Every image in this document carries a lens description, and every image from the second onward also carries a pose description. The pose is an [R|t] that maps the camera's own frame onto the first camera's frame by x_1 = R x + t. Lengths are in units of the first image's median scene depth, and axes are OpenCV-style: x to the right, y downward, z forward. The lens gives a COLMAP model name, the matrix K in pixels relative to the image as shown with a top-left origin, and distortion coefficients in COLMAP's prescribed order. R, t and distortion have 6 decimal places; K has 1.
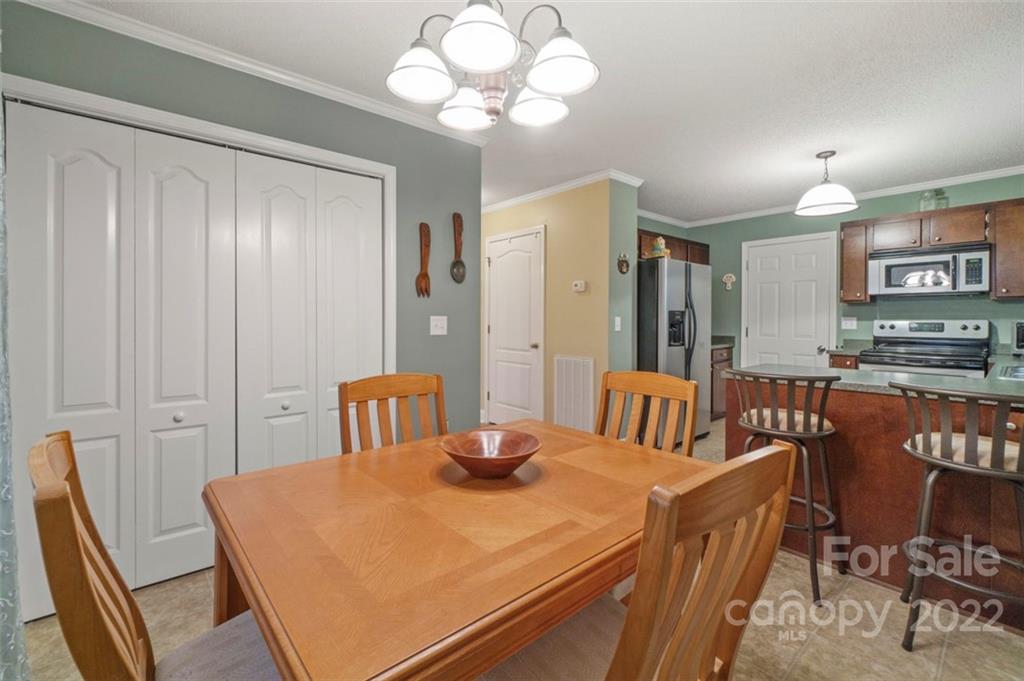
lens RADIAL K [[442.5, 0, 499.6], [0, 442.5, 320.3], [0, 0, 1]] dist [-0.000549, -0.000108]
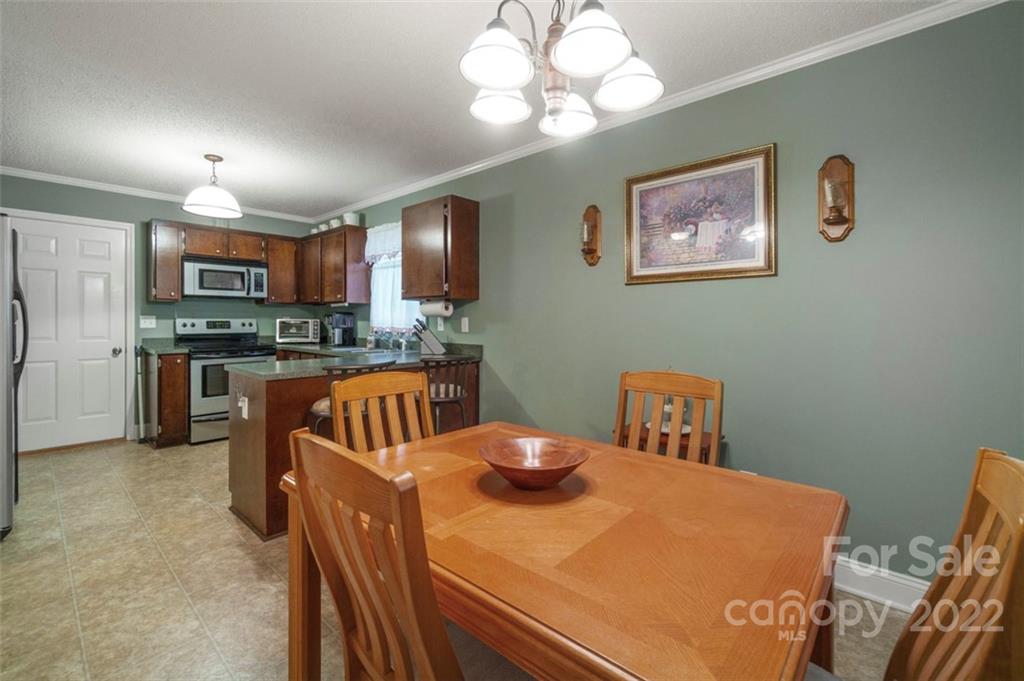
lens RADIAL K [[442.5, 0, 499.9], [0, 442.5, 321.9], [0, 0, 1]] dist [-0.000549, -0.000108]
pose [[-0.121445, -0.007584, 0.992569, -0.325307], [-0.001401, 0.999971, 0.007469, -0.002023], [-0.992597, -0.000483, -0.121452, 0.408451]]
